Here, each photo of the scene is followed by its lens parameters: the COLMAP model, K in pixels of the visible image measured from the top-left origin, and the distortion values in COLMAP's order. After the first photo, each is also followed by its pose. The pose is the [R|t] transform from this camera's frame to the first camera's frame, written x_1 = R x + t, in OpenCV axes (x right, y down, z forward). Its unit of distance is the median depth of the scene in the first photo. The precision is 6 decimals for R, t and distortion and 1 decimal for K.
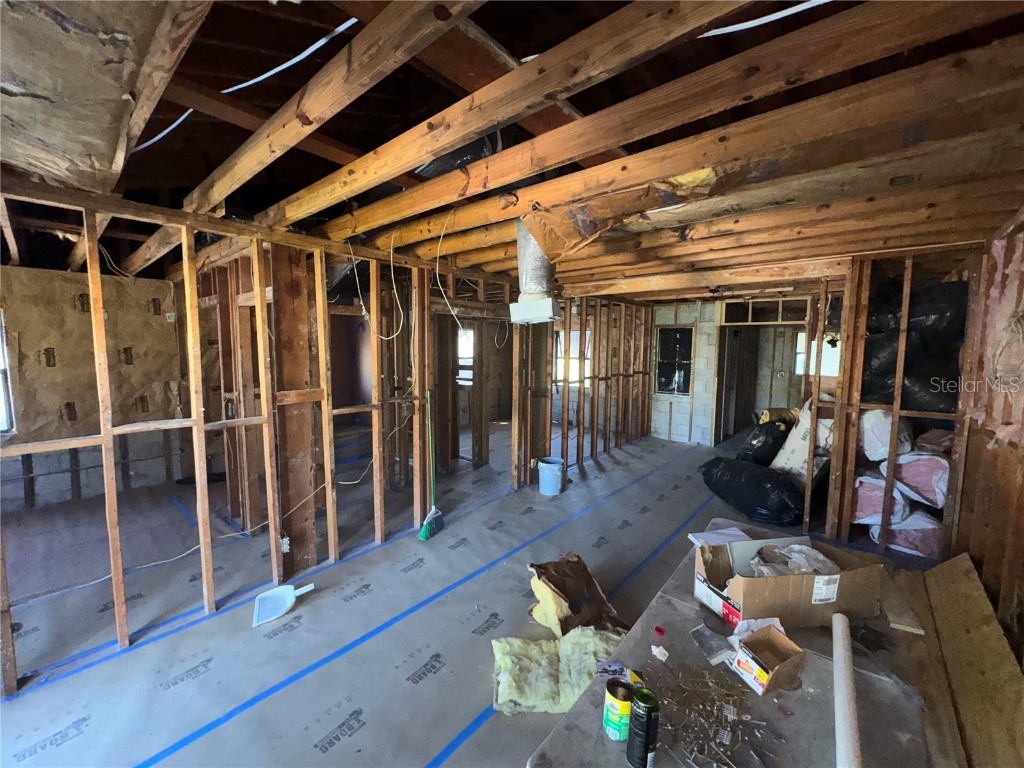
lens RADIAL K [[412.6, 0, 511.1], [0, 412.6, 383.8], [0, 0, 1]] dist [-0.000706, -0.000411]
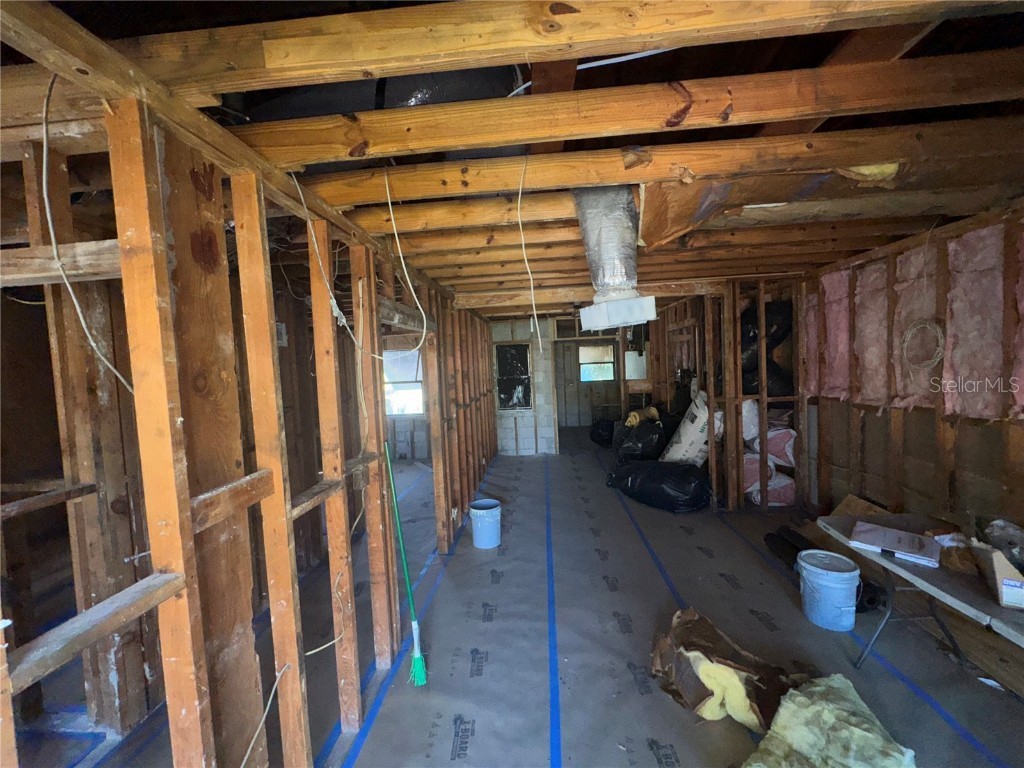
lens RADIAL K [[412.6, 0, 511.1], [0, 412.6, 383.8], [0, 0, 1]] dist [-0.000706, -0.000411]
pose [[0.802676, -0.076545, 0.591483, -0.461962], [0.108632, 0.993904, -0.018796, -0.042816], [-0.586439, 0.079341, 0.806098, 0.413673]]
